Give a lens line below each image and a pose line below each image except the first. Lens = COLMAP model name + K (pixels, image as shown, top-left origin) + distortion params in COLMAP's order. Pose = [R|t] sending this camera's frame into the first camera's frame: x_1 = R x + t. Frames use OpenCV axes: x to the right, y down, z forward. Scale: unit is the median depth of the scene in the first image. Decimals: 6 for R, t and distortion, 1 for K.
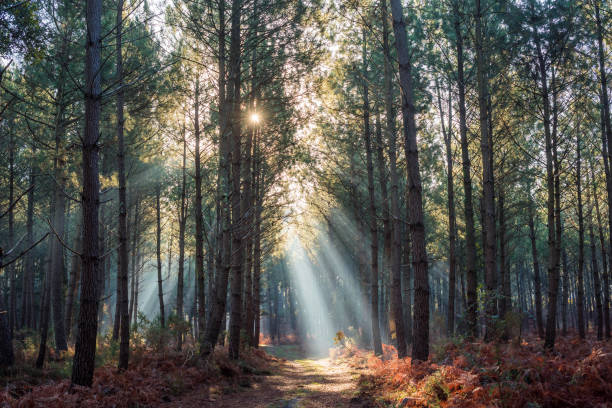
lens RADIAL K [[1380.4, 0, 306.0], [0, 1380.4, 204.0], [0, 0, 1]] dist [-0.025664, -0.146653]
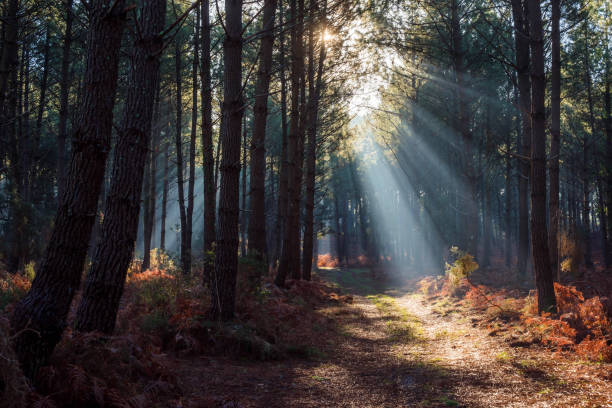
lens RADIAL K [[1380.4, 0, 306.0], [0, 1380.4, 204.0], [0, 0, 1]] dist [-0.025664, -0.146653]
pose [[0.998643, 0.008069, -0.051442, -0.002296], [-0.005089, 0.998316, 0.057785, 0.020377], [0.051821, -0.057445, 0.997003, 0.226064]]
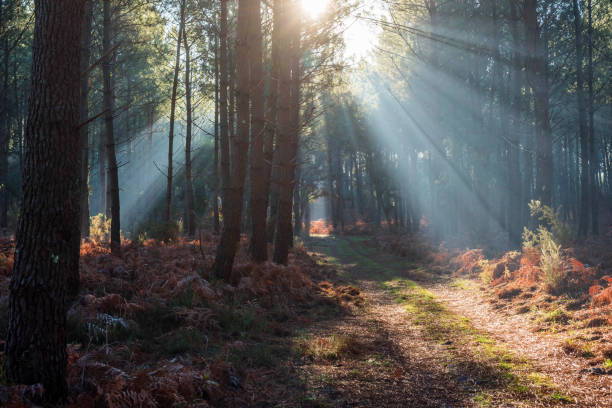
lens RADIAL K [[1380.4, 0, 306.0], [0, 1380.4, 204.0], [0, 0, 1]] dist [-0.025664, -0.146653]
pose [[0.998899, -0.001710, -0.046877, -0.007375], [0.005555, 0.996615, 0.082017, 0.037391], [0.046578, -0.082187, 0.995528, 0.397243]]
